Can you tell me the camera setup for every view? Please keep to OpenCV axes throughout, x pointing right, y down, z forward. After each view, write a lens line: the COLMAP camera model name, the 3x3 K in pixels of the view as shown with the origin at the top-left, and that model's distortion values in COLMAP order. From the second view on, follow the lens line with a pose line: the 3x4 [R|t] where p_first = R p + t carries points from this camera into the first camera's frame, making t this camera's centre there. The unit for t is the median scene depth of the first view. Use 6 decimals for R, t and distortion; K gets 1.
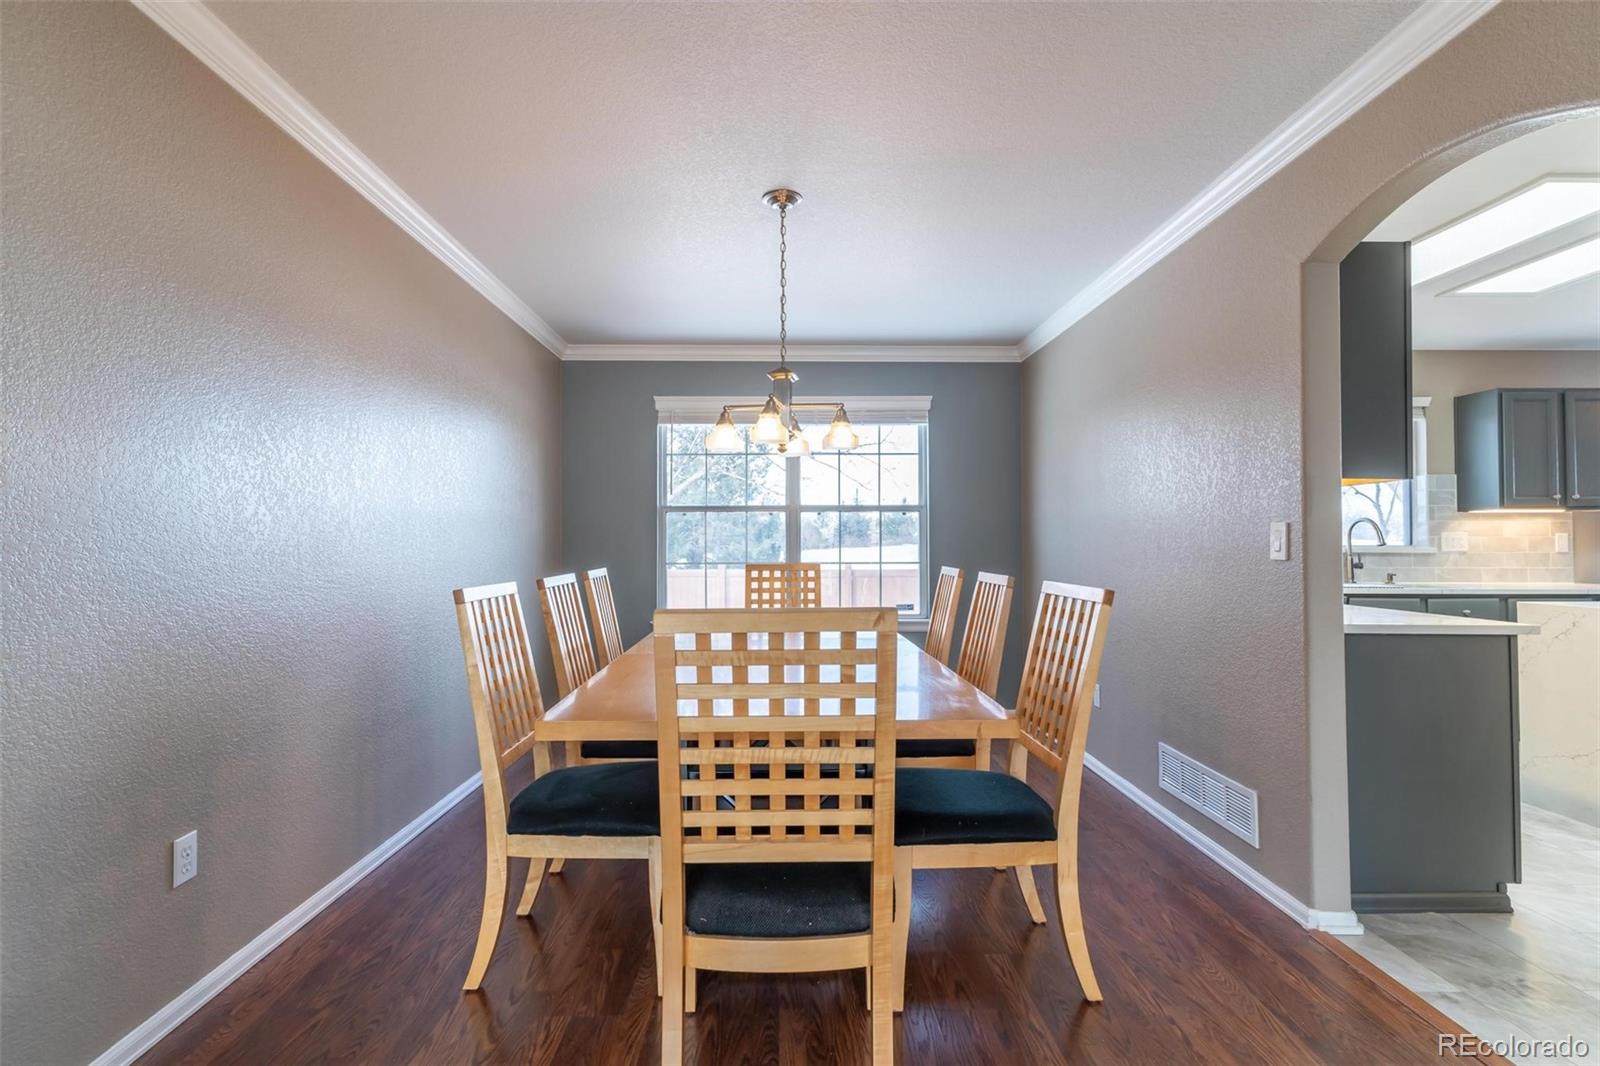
lens RADIAL K [[769.8, 0, 790.5], [0, 769.8, 525.7], [0, 0, 1]] dist [0.001798, 0.000985]
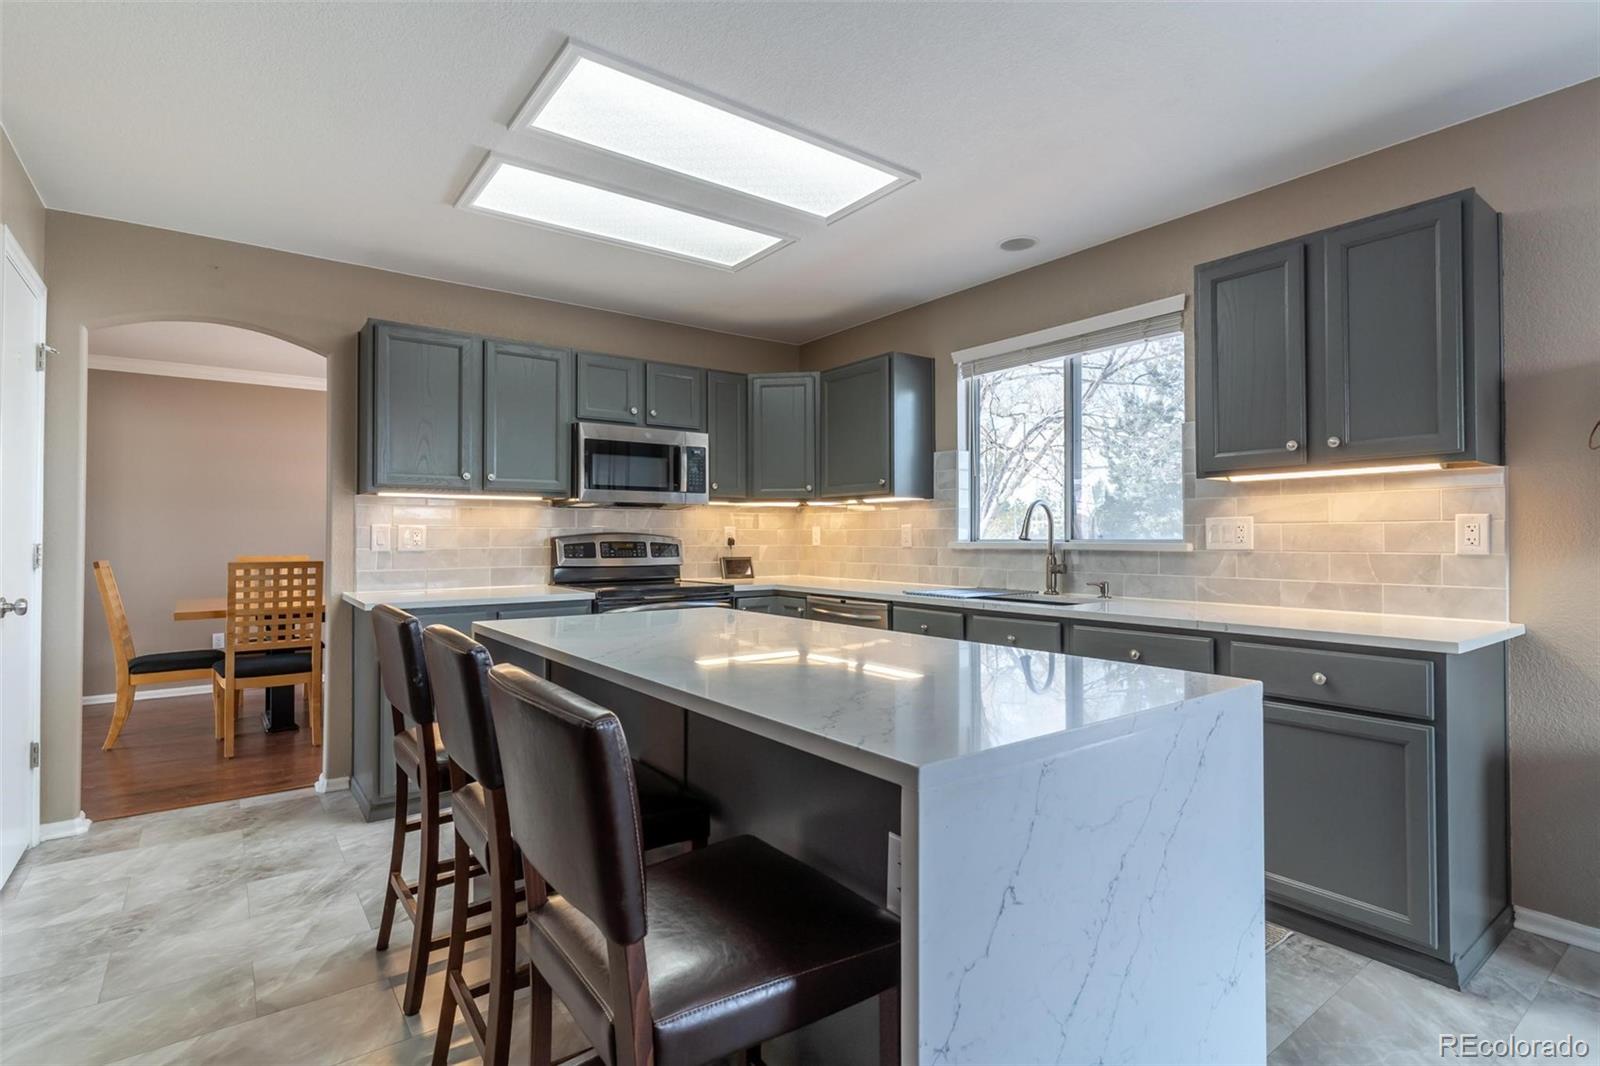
lens RADIAL K [[769.8, 0, 803.8], [0, 769.8, 529.4], [0, 0, 1]] dist [0.001798, 0.000985]
pose [[0.593870, -0.010192, -0.804497, 1.136113], [-0.001760, 0.999901, -0.013967, 0.026630], [0.804559, 0.009711, 0.593793, 0.402105]]
